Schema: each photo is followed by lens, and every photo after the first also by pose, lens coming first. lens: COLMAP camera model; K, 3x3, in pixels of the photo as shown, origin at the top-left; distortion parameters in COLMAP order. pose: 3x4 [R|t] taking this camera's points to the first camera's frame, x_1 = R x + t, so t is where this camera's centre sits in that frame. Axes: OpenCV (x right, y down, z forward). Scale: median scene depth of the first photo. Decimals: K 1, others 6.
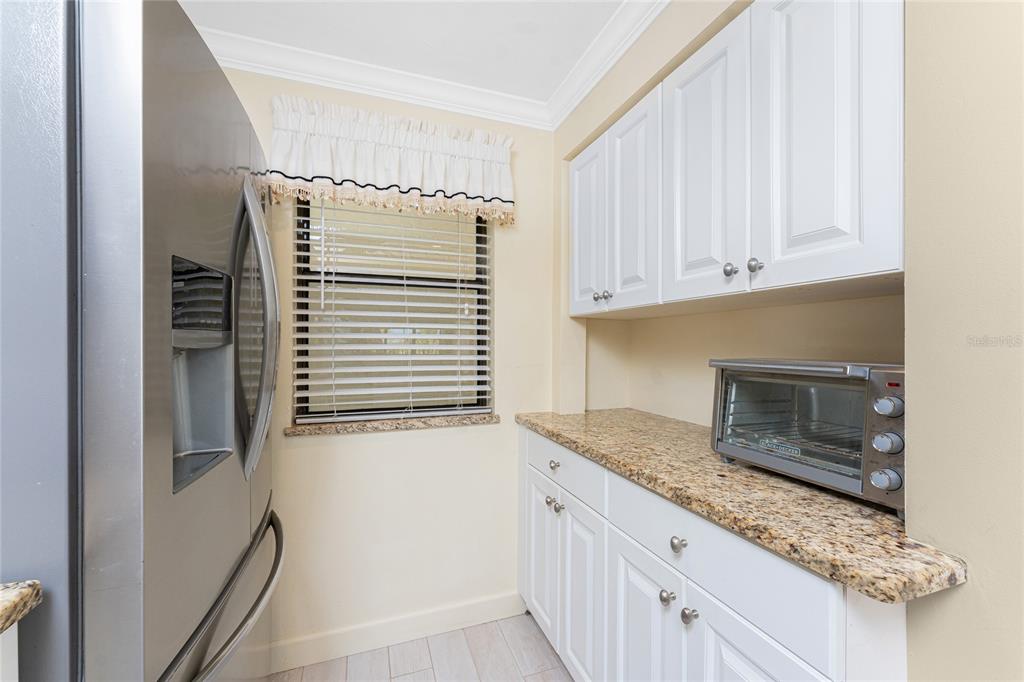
lens RADIAL K [[415.3, 0, 520.0], [0, 415.3, 342.9], [0, 0, 1]] dist [0.002931, -0.000854]
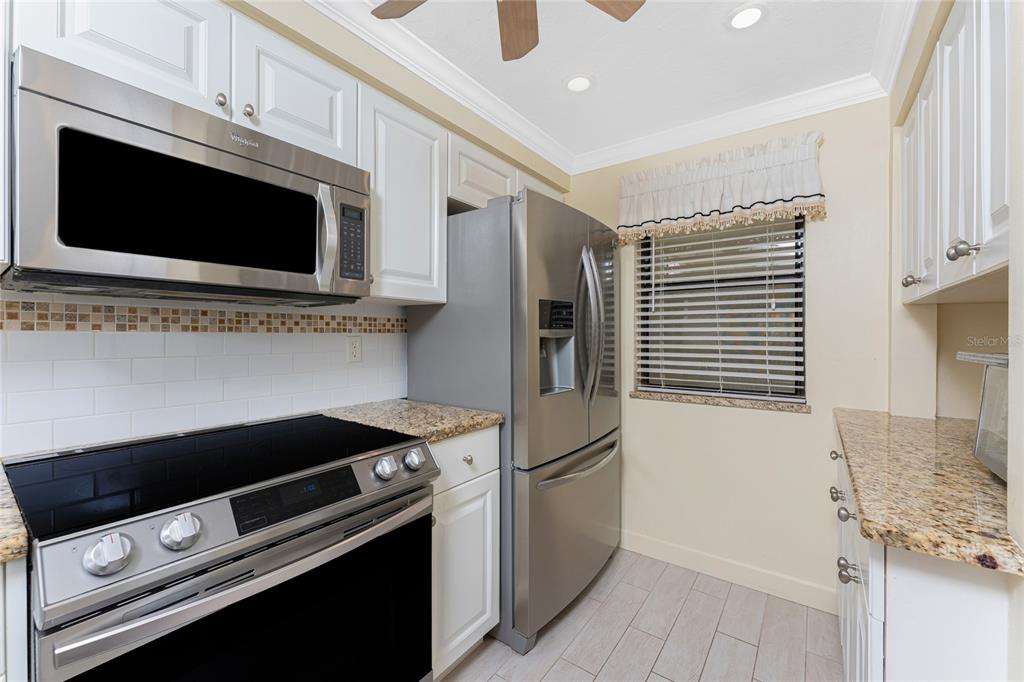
lens RADIAL K [[415.3, 0, 503.5], [0, 415.3, 335.1], [0, 0, 1]] dist [0.002931, -0.000854]
pose [[0.541872, -0.002236, -0.840458, 0.428484], [0.001038, 0.999997, -0.001992, 0.002734], [0.840460, 0.000207, 0.541873, -0.193968]]
